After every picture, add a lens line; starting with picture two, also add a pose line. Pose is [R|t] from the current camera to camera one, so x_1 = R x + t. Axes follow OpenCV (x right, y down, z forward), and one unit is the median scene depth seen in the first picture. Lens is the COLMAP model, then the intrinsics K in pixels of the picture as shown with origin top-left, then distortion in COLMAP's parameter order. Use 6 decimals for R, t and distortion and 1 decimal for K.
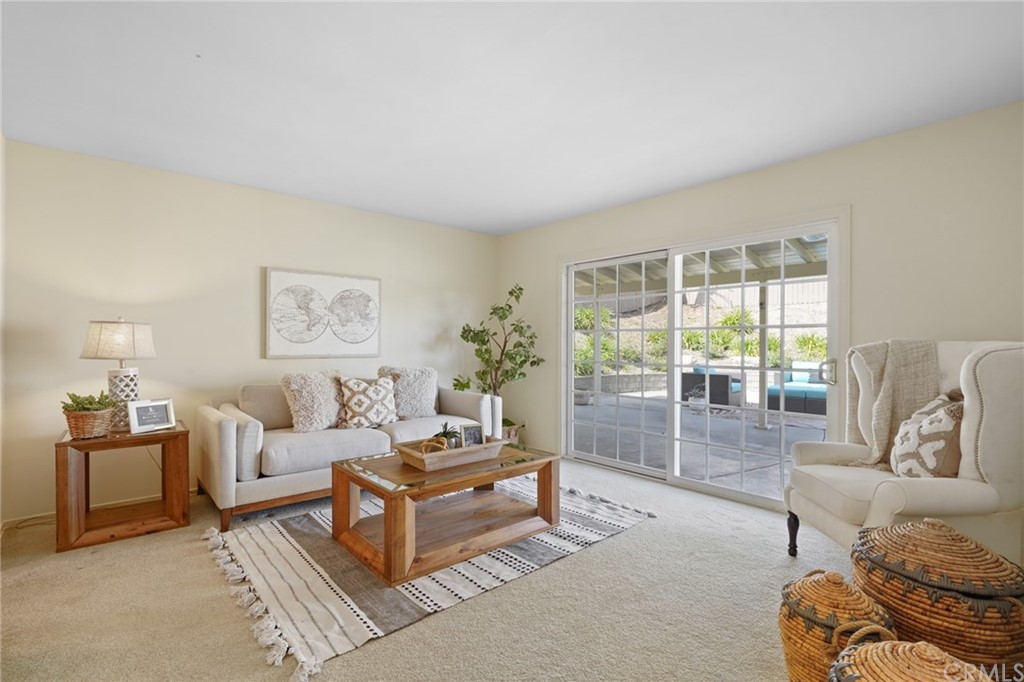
lens RADIAL K [[470.6, 0, 515.3], [0, 470.6, 346.7], [0, 0, 1]] dist [-0.002904, -0.000442]
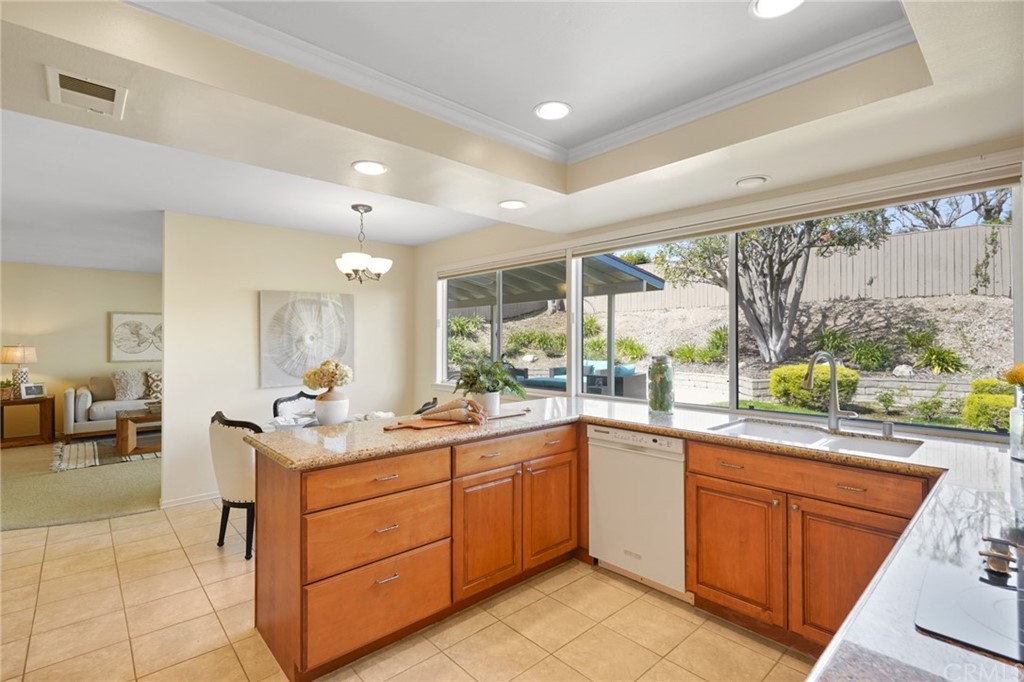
lens RADIAL K [[476.1, 0, 510.4], [0, 476.1, 344.3], [0, 0, 1]] dist [-0.002846, -0.000725]
pose [[0.999967, -0.007347, 0.003500, 1.265760], [0.007344, 0.999973, 0.000702, -0.043278], [-0.003505, -0.000676, 0.999994, -1.057462]]
